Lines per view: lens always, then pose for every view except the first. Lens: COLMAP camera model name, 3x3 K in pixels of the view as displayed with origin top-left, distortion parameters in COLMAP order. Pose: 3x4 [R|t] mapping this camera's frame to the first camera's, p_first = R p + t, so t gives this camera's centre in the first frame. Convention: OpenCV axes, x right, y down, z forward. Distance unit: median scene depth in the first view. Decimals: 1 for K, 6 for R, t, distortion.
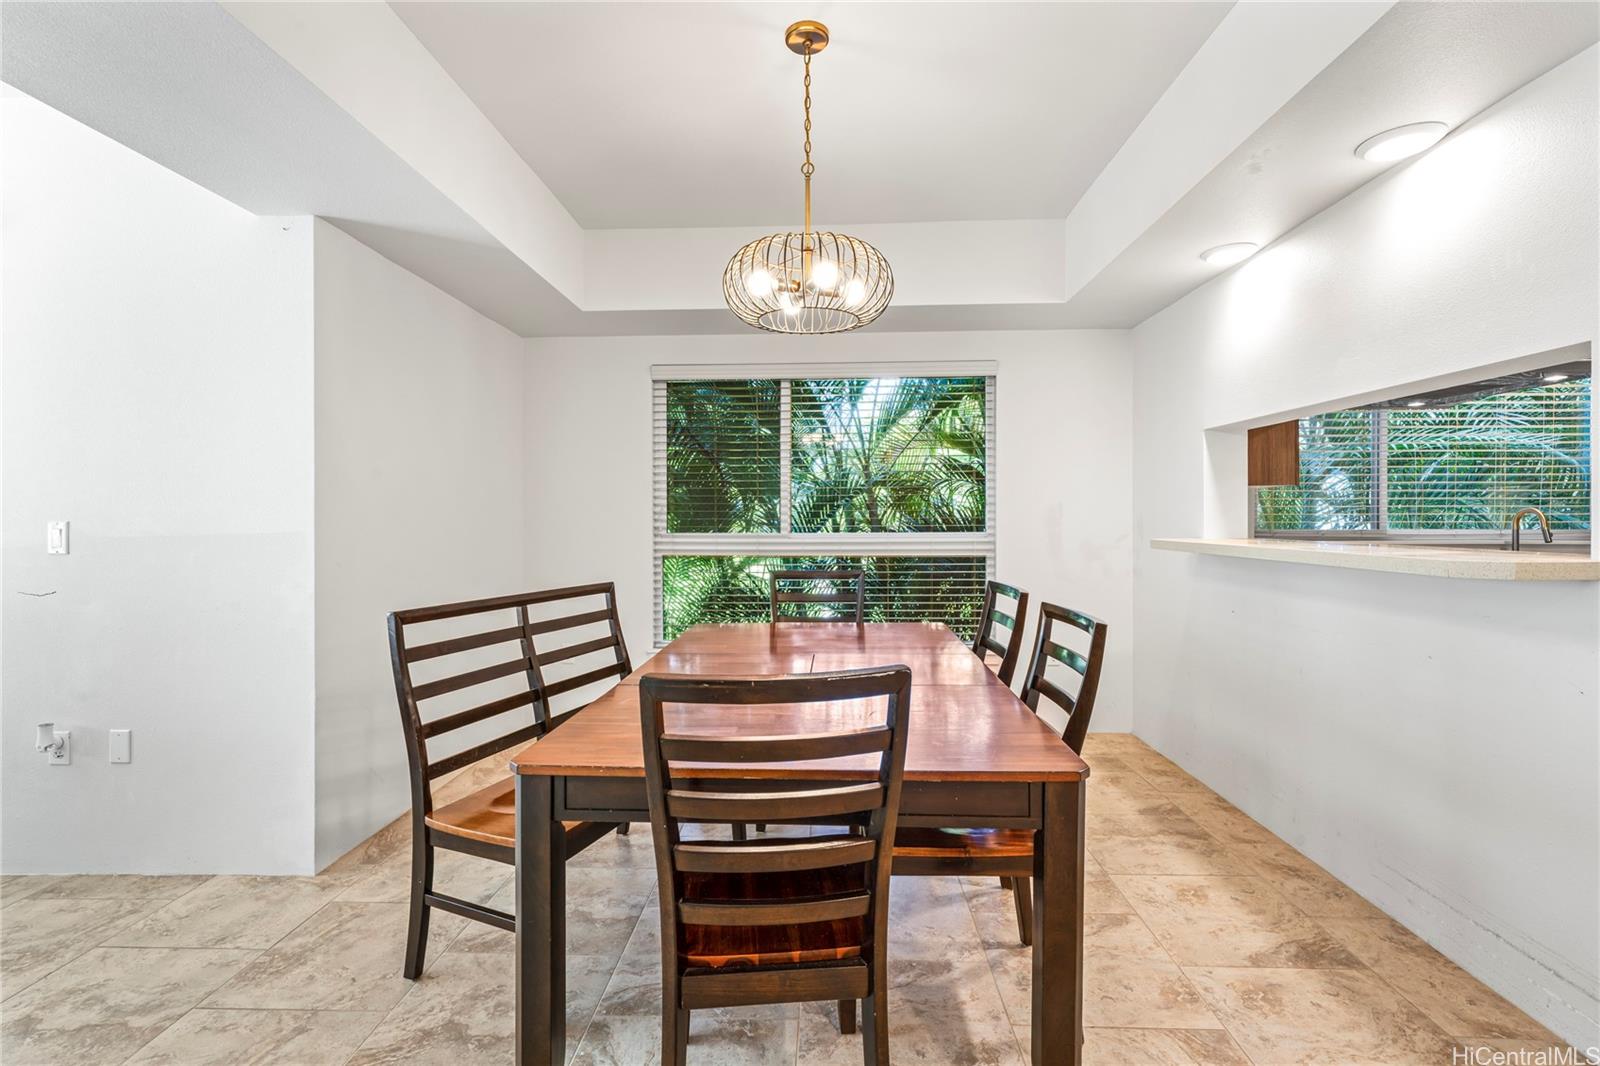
lens RADIAL K [[729.9, 0, 808.9], [0, 729.9, 520.7], [0, 0, 1]] dist [0.003892, 0.000917]
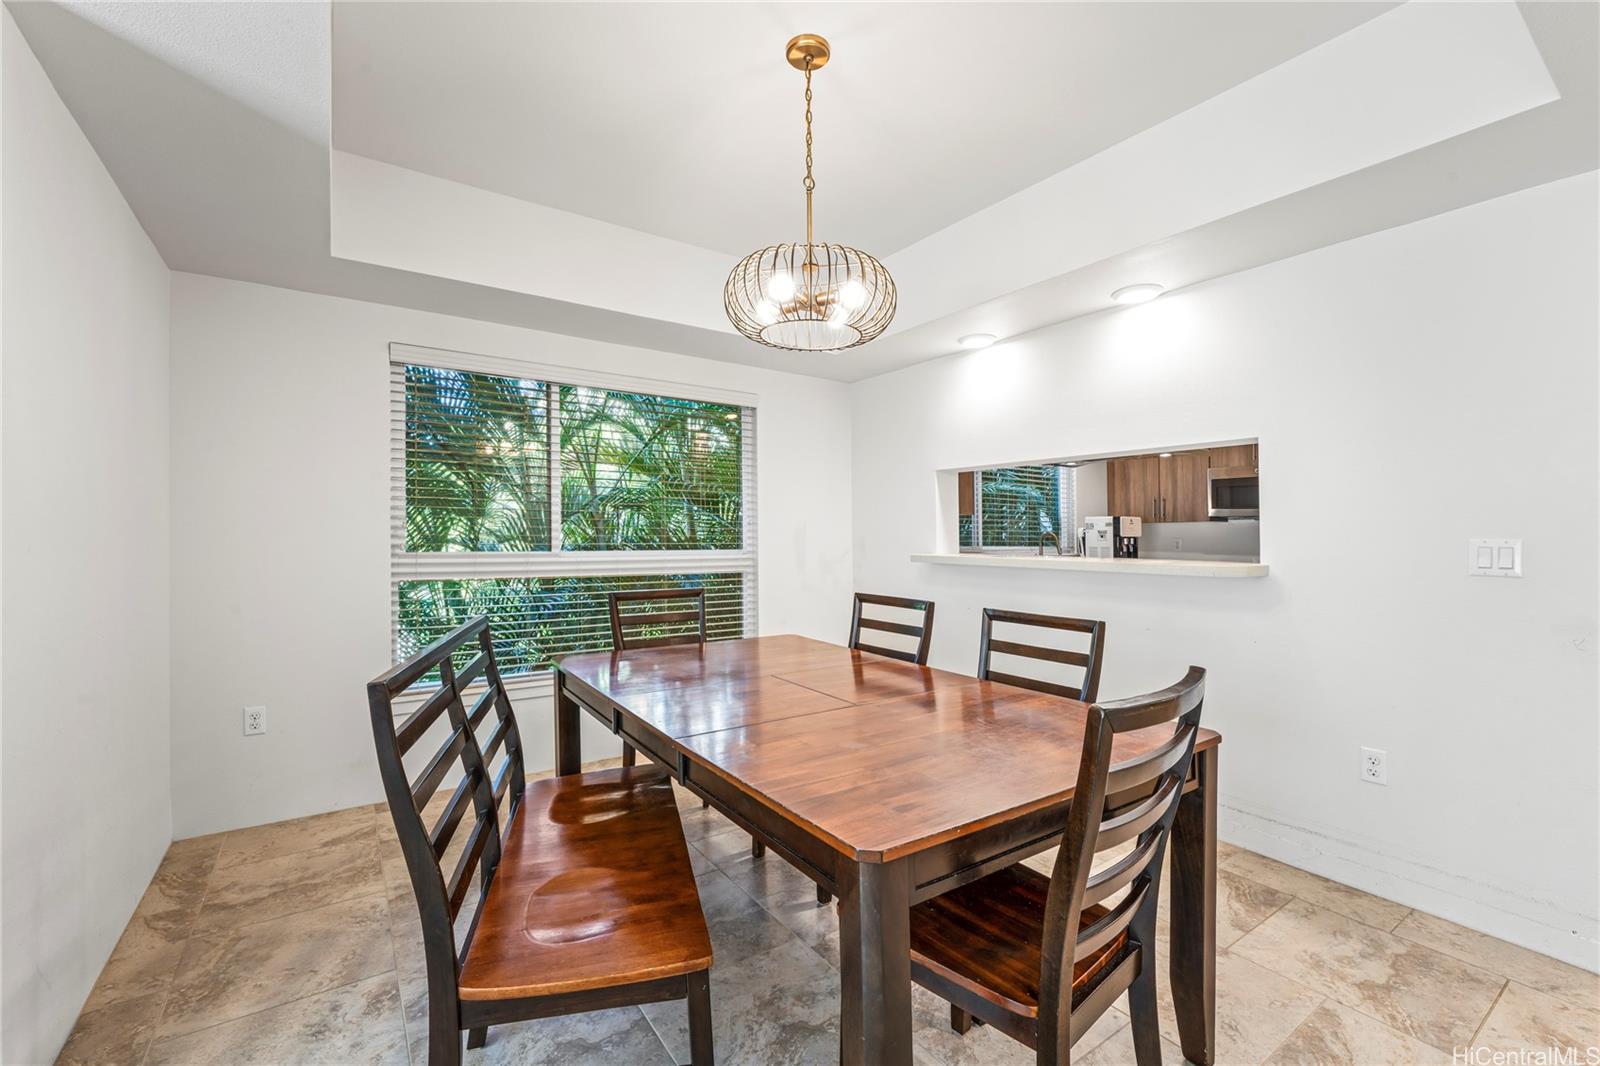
lens RADIAL K [[665.3, 0, 786.7], [0, 665.3, 536.6], [0, 0, 1]] dist [-0.015743, 0.001664]
pose [[0.795381, 0.007186, 0.606067, -0.468402], [-0.003995, 0.999970, -0.006613, 0.004017], [-0.606096, 0.002839, 0.795386, 0.252069]]
